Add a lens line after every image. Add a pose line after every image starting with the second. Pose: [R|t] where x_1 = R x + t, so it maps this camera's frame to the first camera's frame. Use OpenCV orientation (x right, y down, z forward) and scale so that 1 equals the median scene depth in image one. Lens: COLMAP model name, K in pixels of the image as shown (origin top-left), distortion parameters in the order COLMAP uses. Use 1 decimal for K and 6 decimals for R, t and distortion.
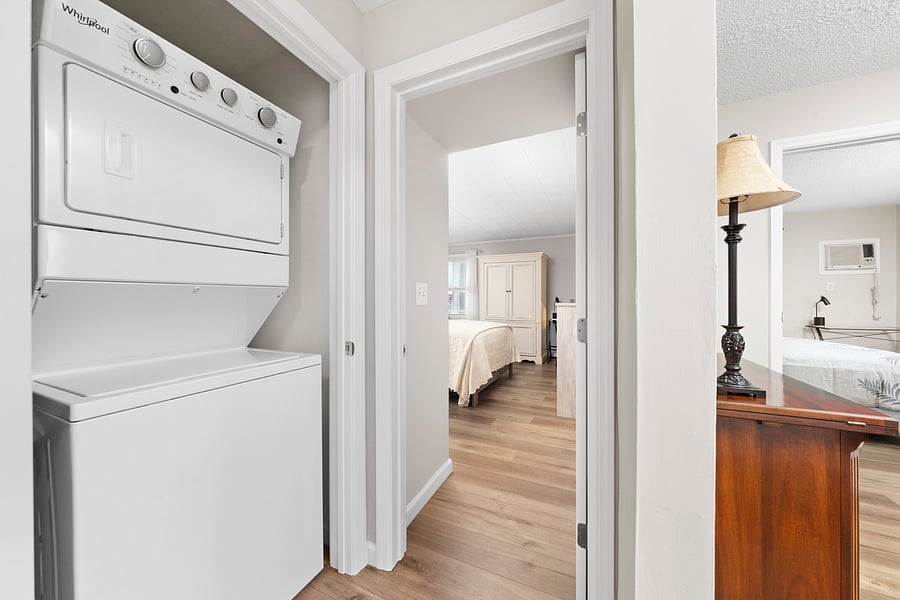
lens RADIAL K [[309.6, 0, 448.5], [0, 309.6, 297.0], [0, 0, 1]] dist [-0.009497, 0.000045]
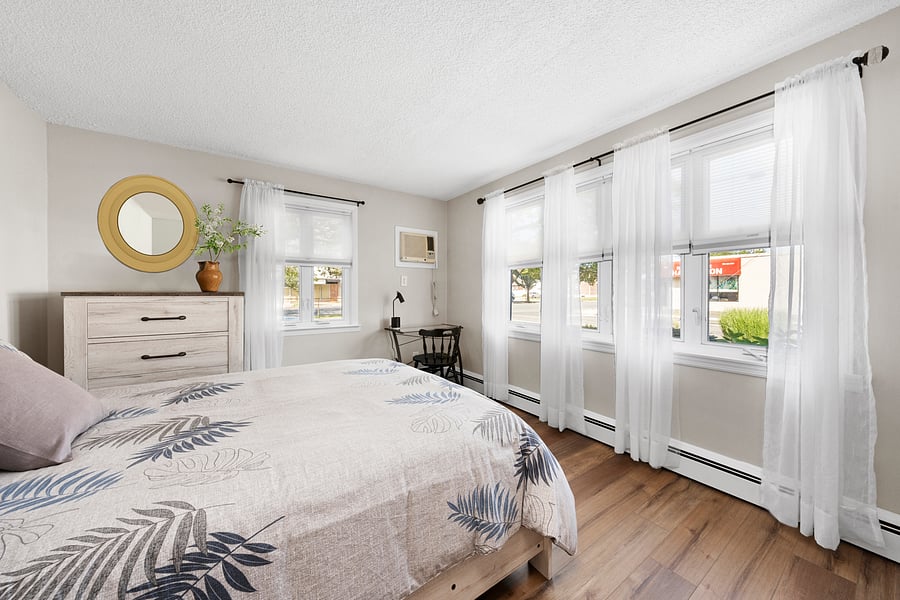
lens RADIAL K [[309.6, 0, 448.5], [0, 309.6, 297.0], [0, 0, 1]] dist [-0.009497, 0.000045]
pose [[0.509561, -0.016243, 0.860281, 0.984897], [-0.001275, 0.999806, 0.019633, -0.009843], [-0.860434, -0.011101, 0.509442, 0.782600]]
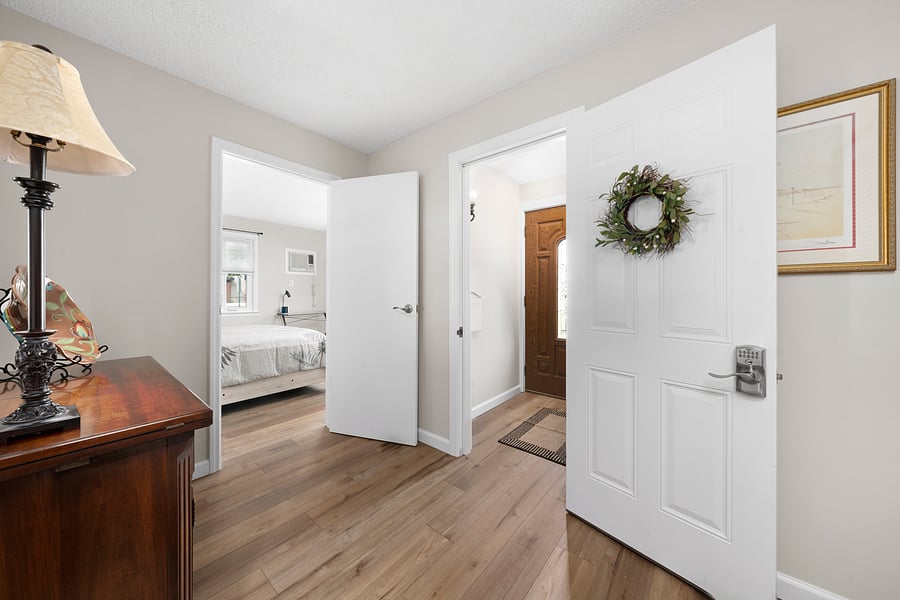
lens RADIAL K [[309.6, 0, 448.5], [0, 309.6, 297.0], [0, 0, 1]] dist [-0.009497, 0.000045]
pose [[0.255009, -0.011170, 0.966874, 0.214732], [-0.009075, 0.999862, 0.013944, 0.000229], [-0.966896, -0.012330, 0.254873, -0.012550]]
